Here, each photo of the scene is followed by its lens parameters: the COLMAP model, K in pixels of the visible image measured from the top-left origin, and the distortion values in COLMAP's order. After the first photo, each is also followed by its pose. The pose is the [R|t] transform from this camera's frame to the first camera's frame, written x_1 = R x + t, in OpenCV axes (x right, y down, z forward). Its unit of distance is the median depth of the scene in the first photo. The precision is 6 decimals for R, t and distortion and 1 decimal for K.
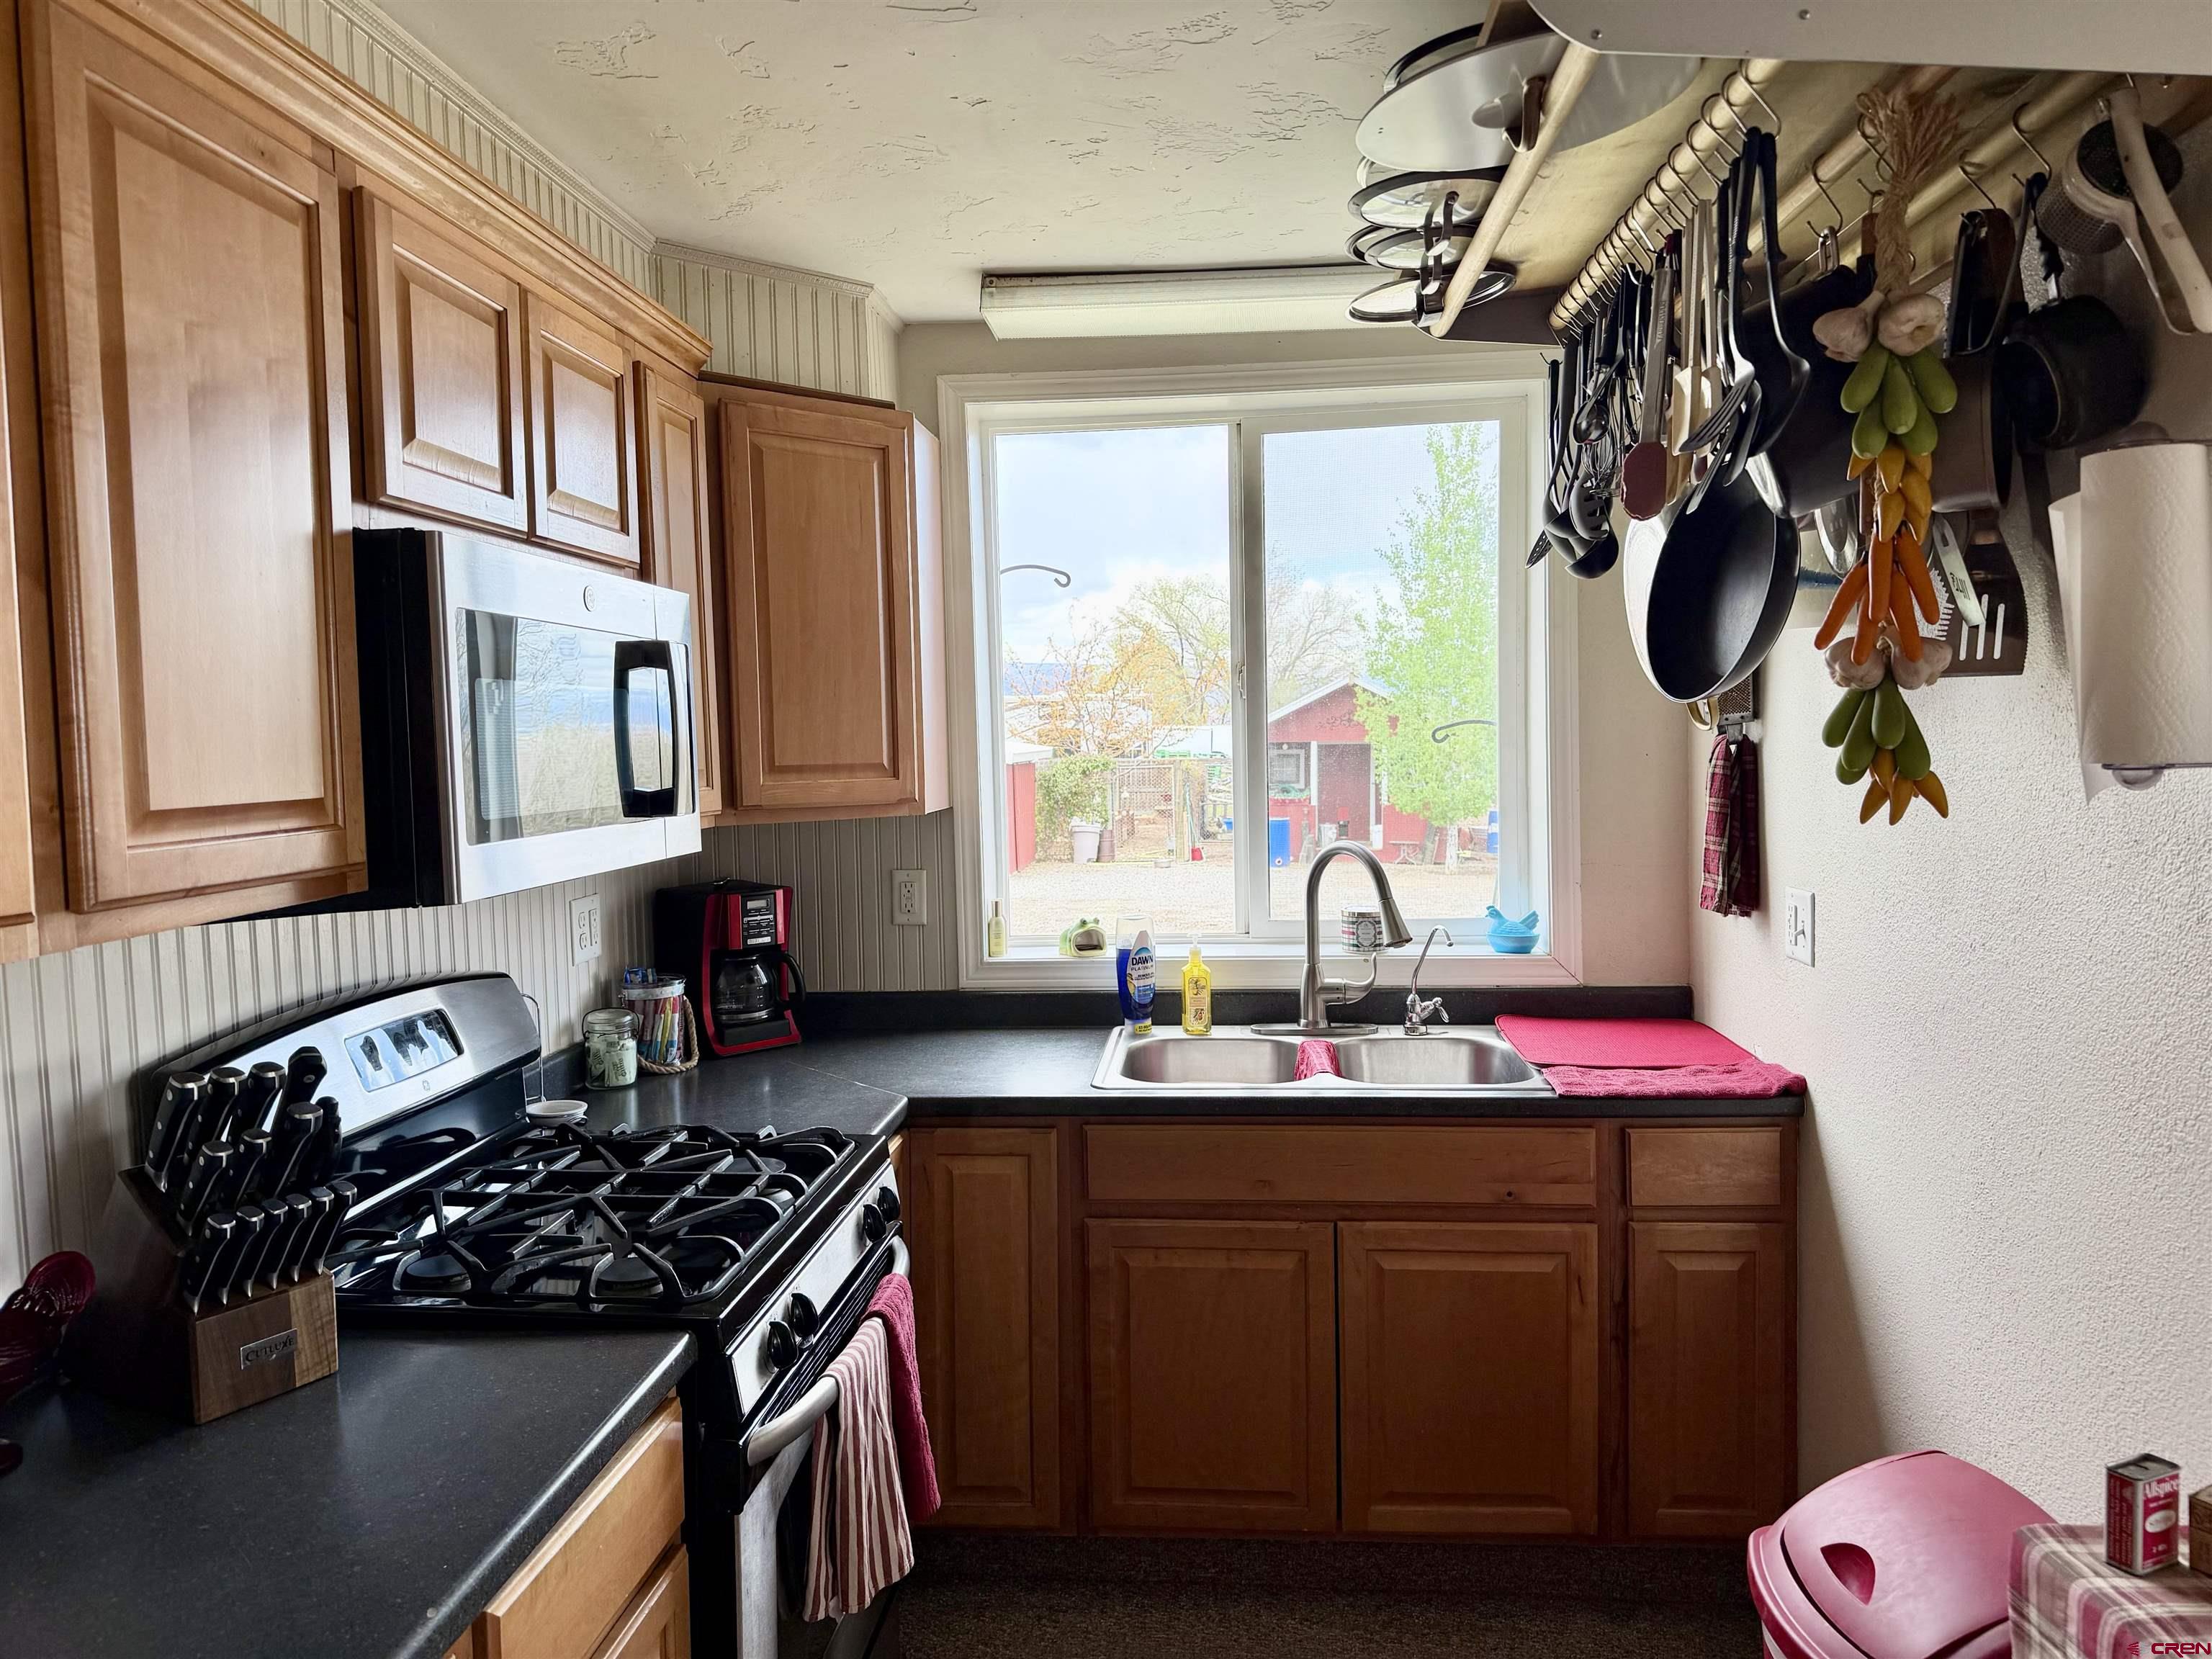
lens RADIAL K [[1545.0, 0, 1102.8], [0, 1545.0, 833.4], [0, 0, 1]] dist [0.030650, -0.035179]
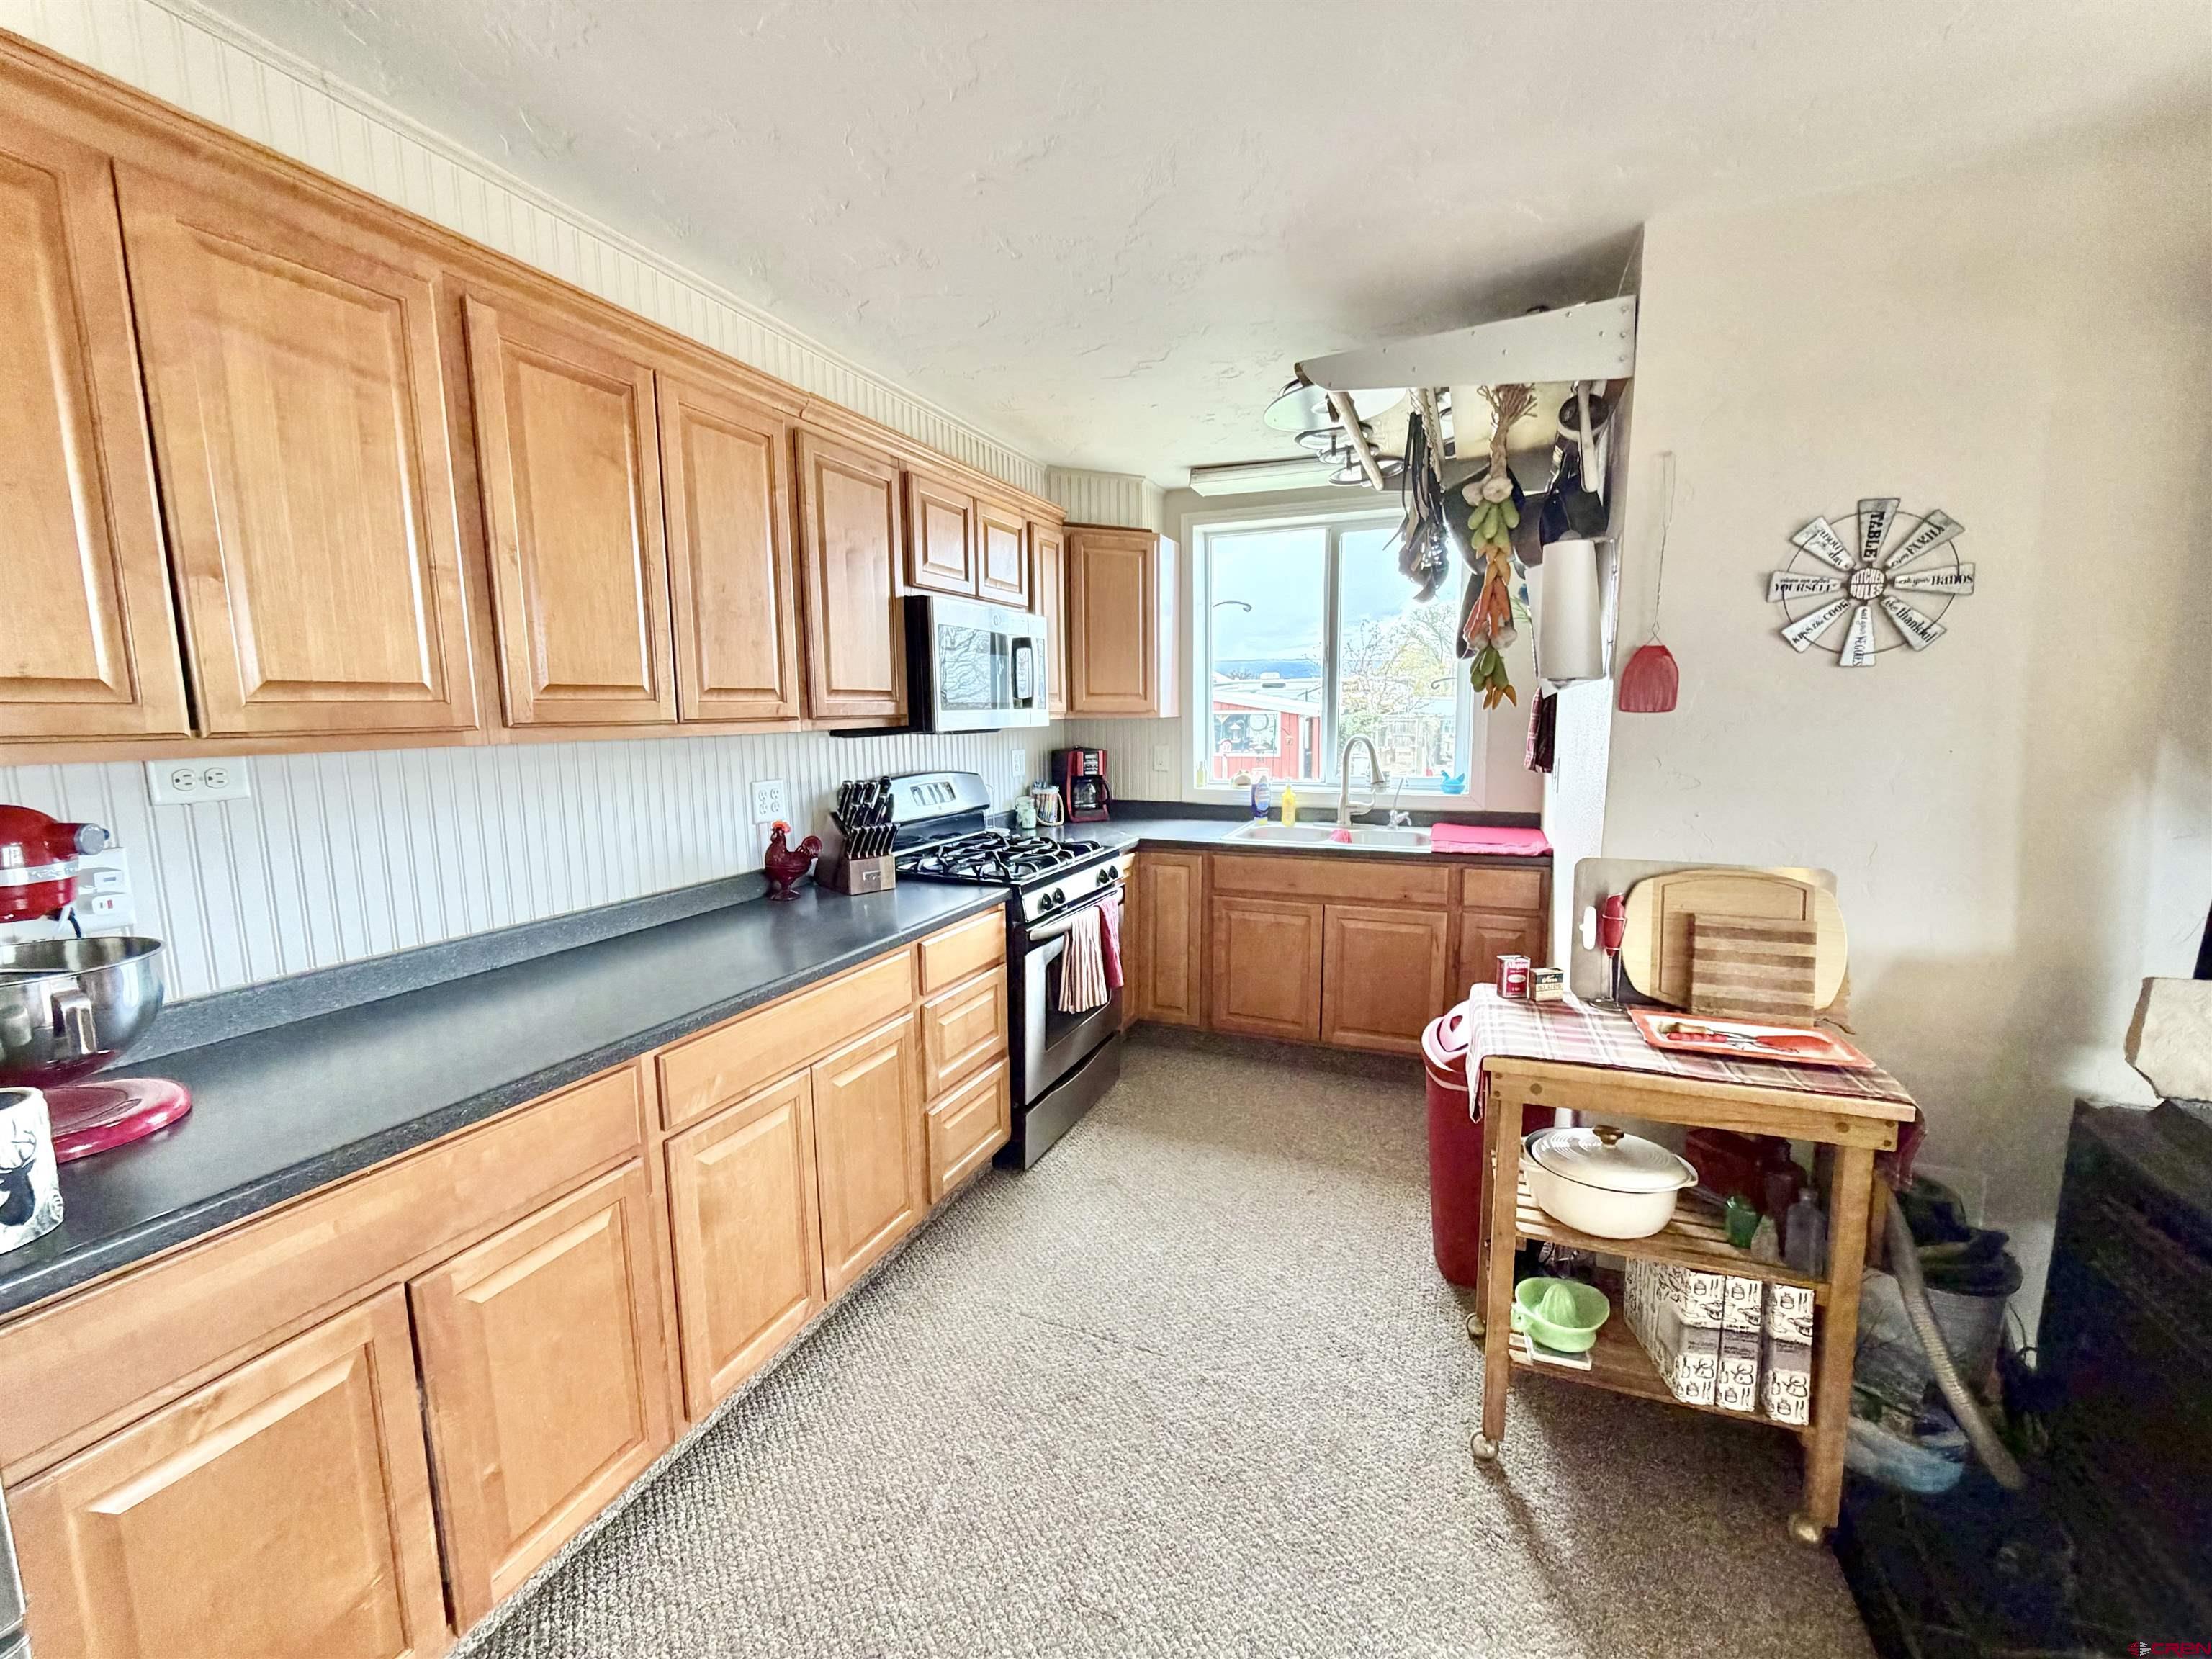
lens RADIAL K [[883.0, 0, 1122.4], [0, 883.0, 832.1], [0, 0, 1]] dist [-0.002806, 0.001278]
pose [[0.955359, 0.052936, -0.290665, 0.260429], [-0.029226, 0.995925, 0.085317, 0.056207], [0.293997, -0.073013, 0.953014, -0.298652]]
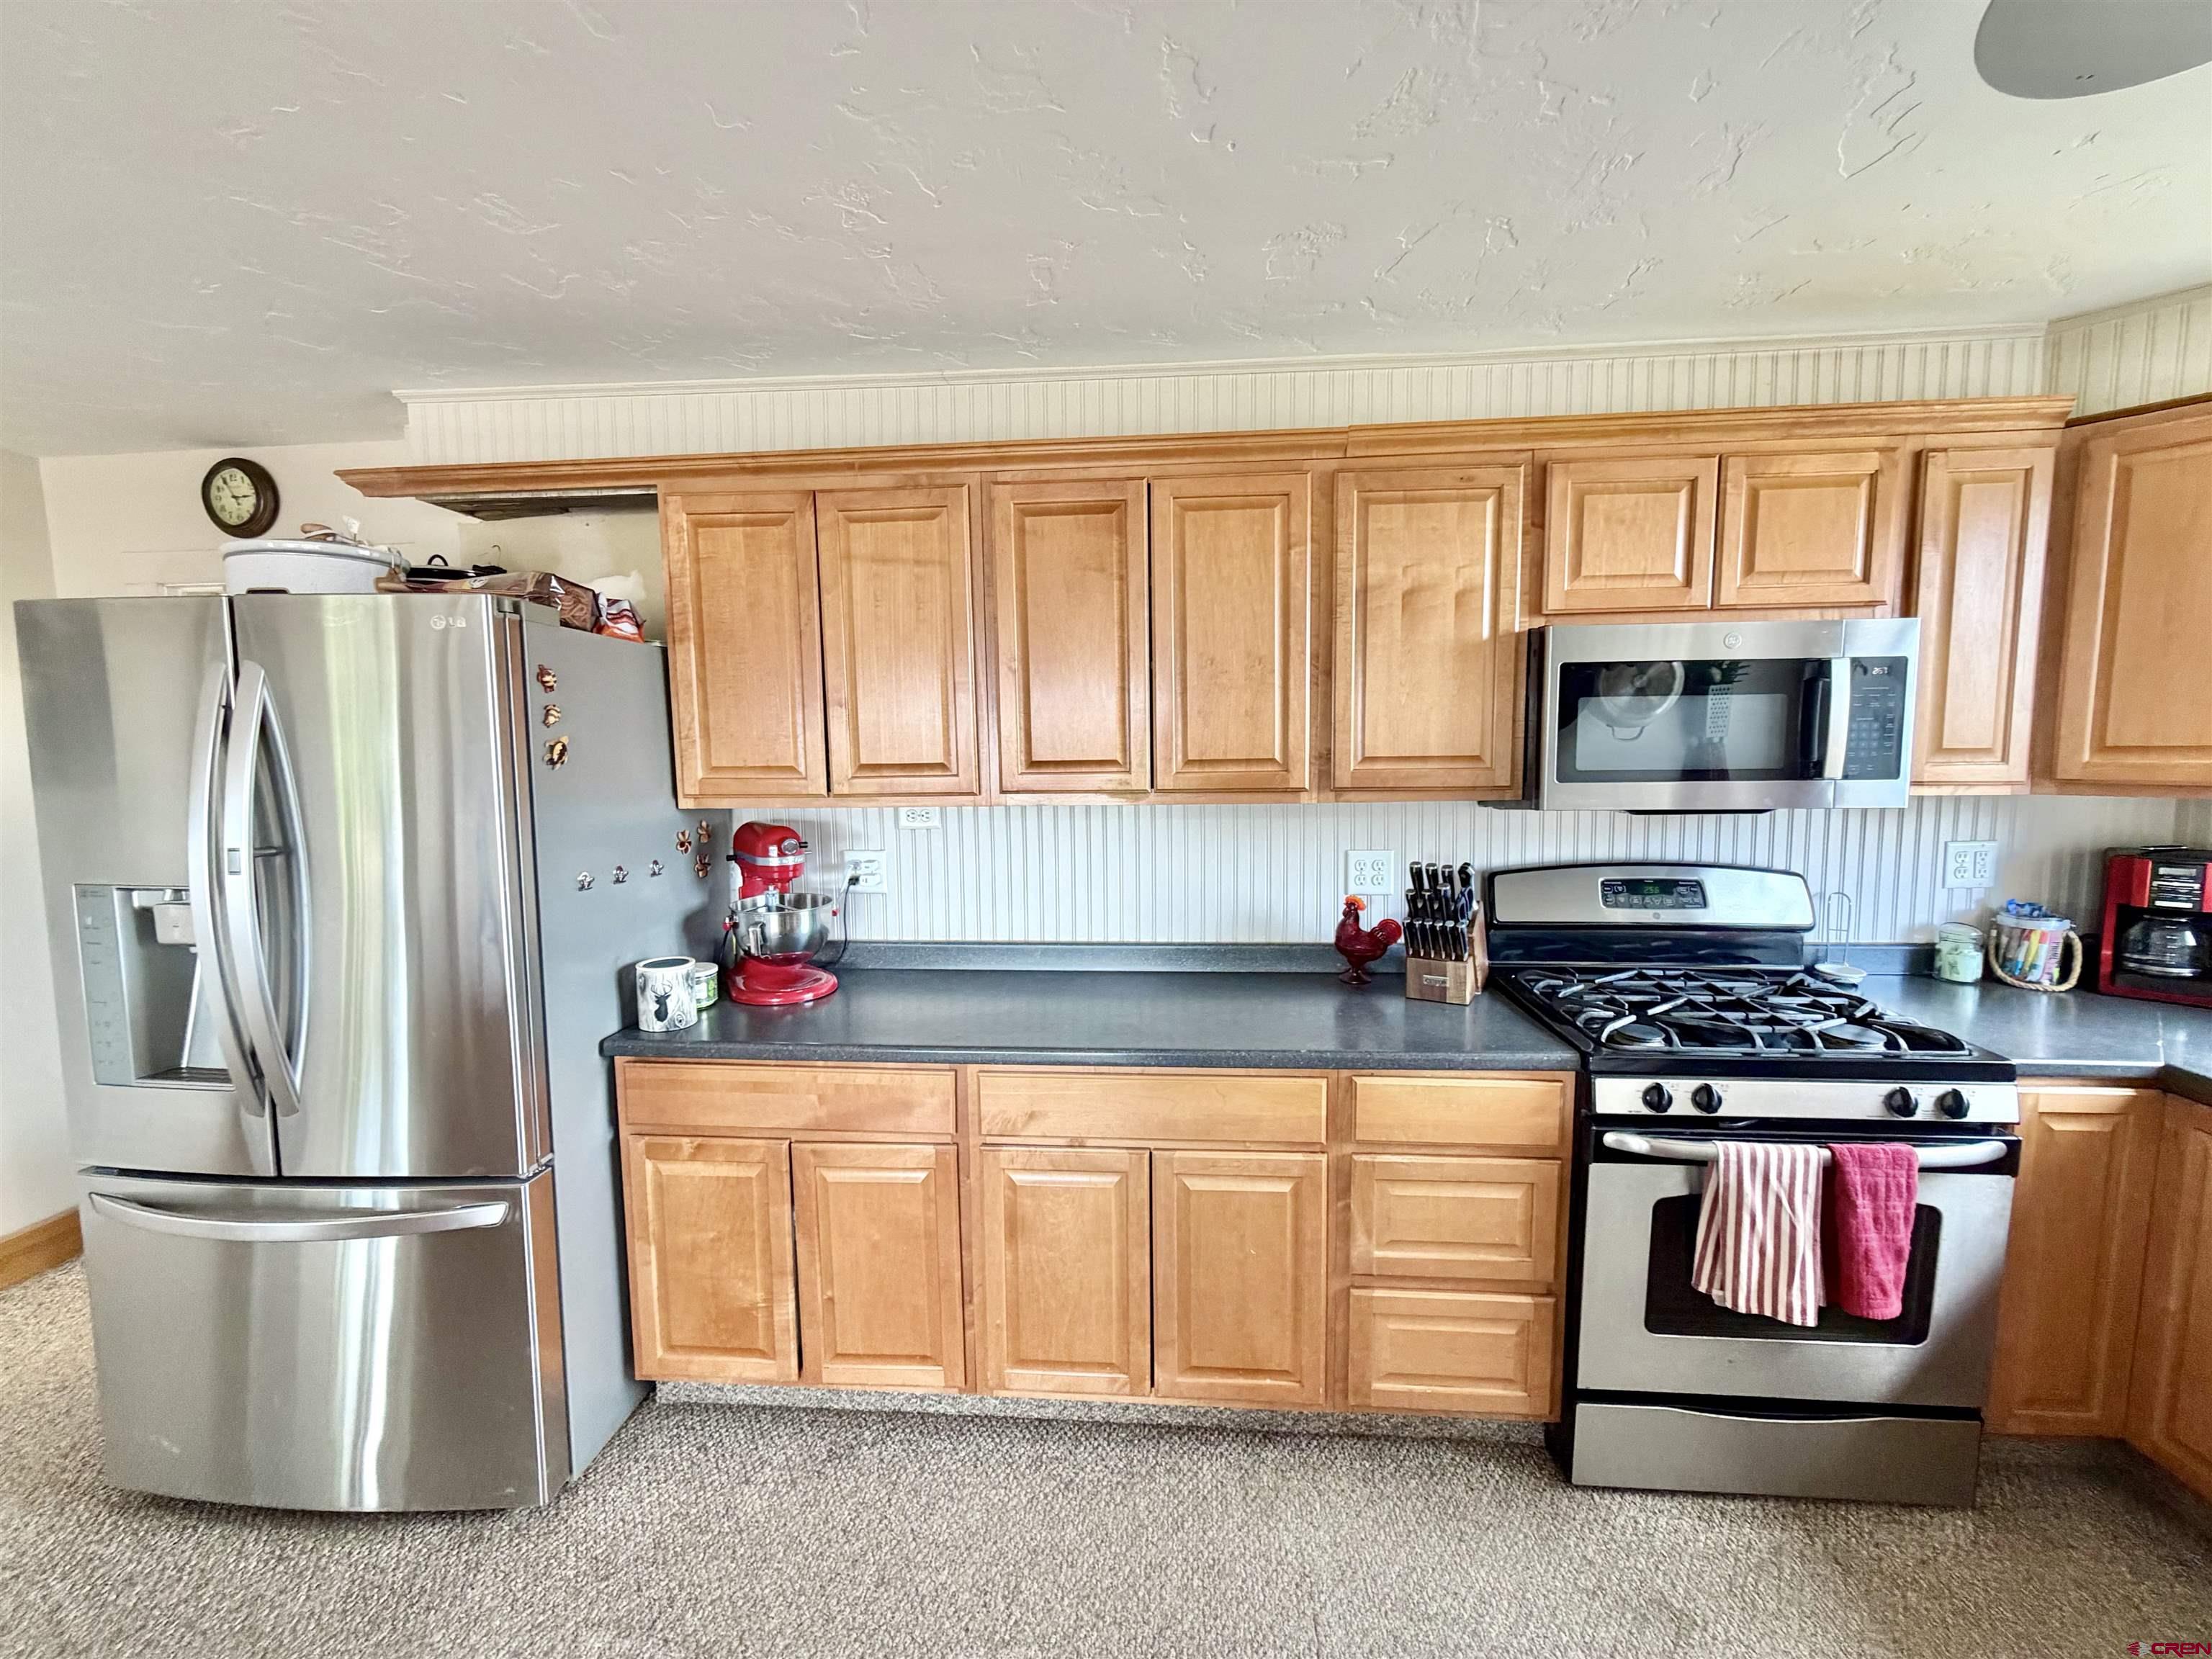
lens RADIAL K [[883.0, 0, 1107.2], [0, 883.0, 828.7], [0, 0, 1]] dist [-0.002806, 0.001278]
pose [[0.012507, 0.117570, -0.992986, 0.500798], [-0.051961, 0.991798, 0.116775, -0.024122], [0.998571, 0.050136, 0.018514, 0.278743]]
